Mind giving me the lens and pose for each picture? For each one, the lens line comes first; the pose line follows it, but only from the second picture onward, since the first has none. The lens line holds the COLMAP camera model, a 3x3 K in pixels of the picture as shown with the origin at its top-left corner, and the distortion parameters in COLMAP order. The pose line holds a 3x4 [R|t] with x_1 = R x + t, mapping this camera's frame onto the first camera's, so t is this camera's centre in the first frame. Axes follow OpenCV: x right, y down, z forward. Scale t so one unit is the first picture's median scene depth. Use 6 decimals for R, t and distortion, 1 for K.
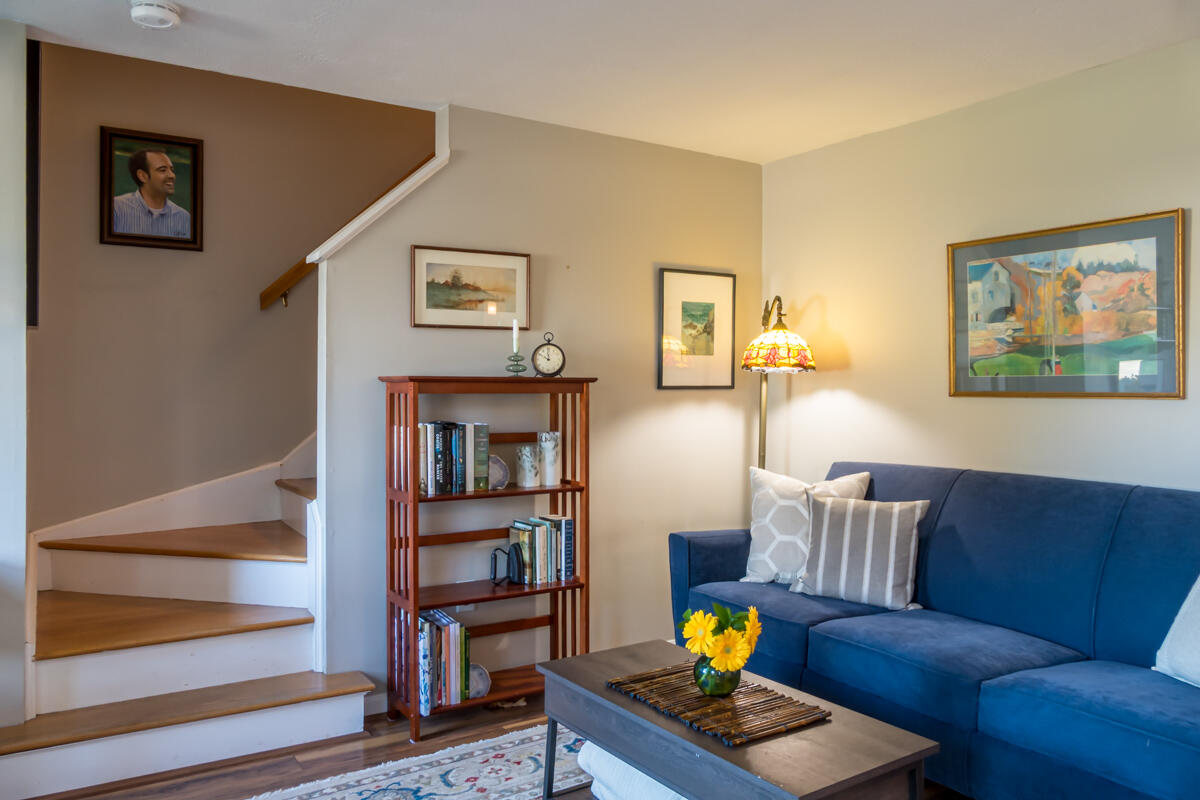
lens RADIAL K [[885.1, 0, 614.8], [0, 885.1, 396.0], [0, 0, 1]] dist [-0.020727, 0.001661]
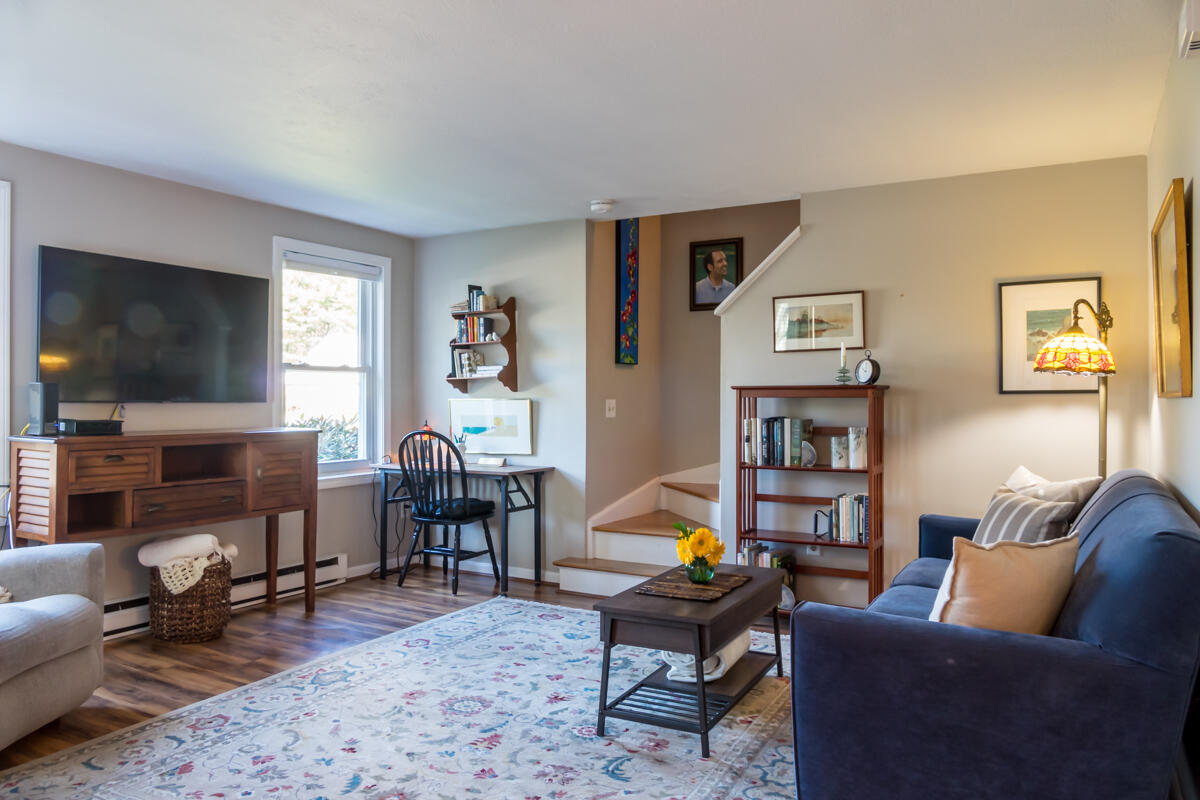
lens RADIAL K [[881.5, 0, 590.1], [0, 881.5, 400.8], [0, 0, 1]] dist [-0.022152, 0.000075]
pose [[0.440685, -0.001926, -0.897660, 0.936284], [-0.006760, 0.999962, -0.005465, 0.012209], [0.897636, 0.008477, 0.440655, 0.078093]]
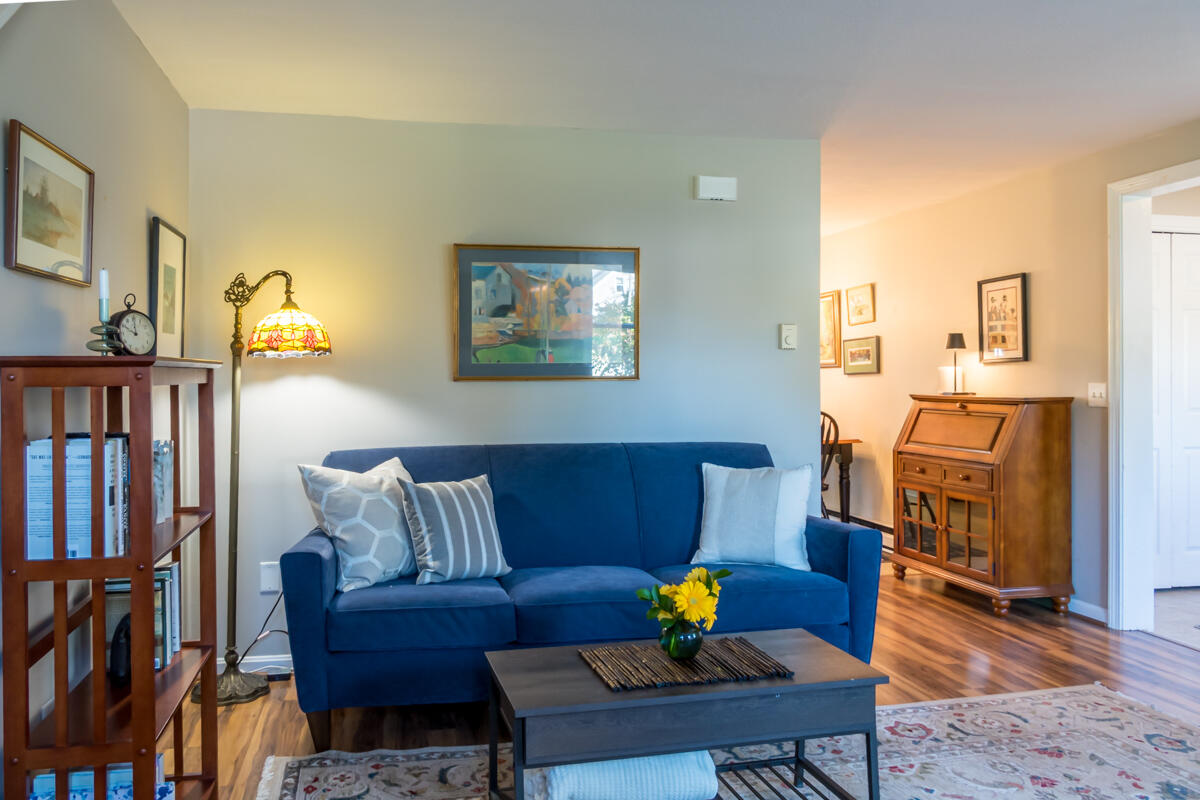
lens RADIAL K [[865.4, 0, 574.0], [0, 865.4, 374.4], [0, 0, 1]] dist [-0.023096, 0.000785]
pose [[0.373360, -0.005958, 0.927668, -0.582210], [0.013314, 0.999911, 0.001063, -0.006900], [-0.927591, 0.011954, 0.373406, 0.464584]]
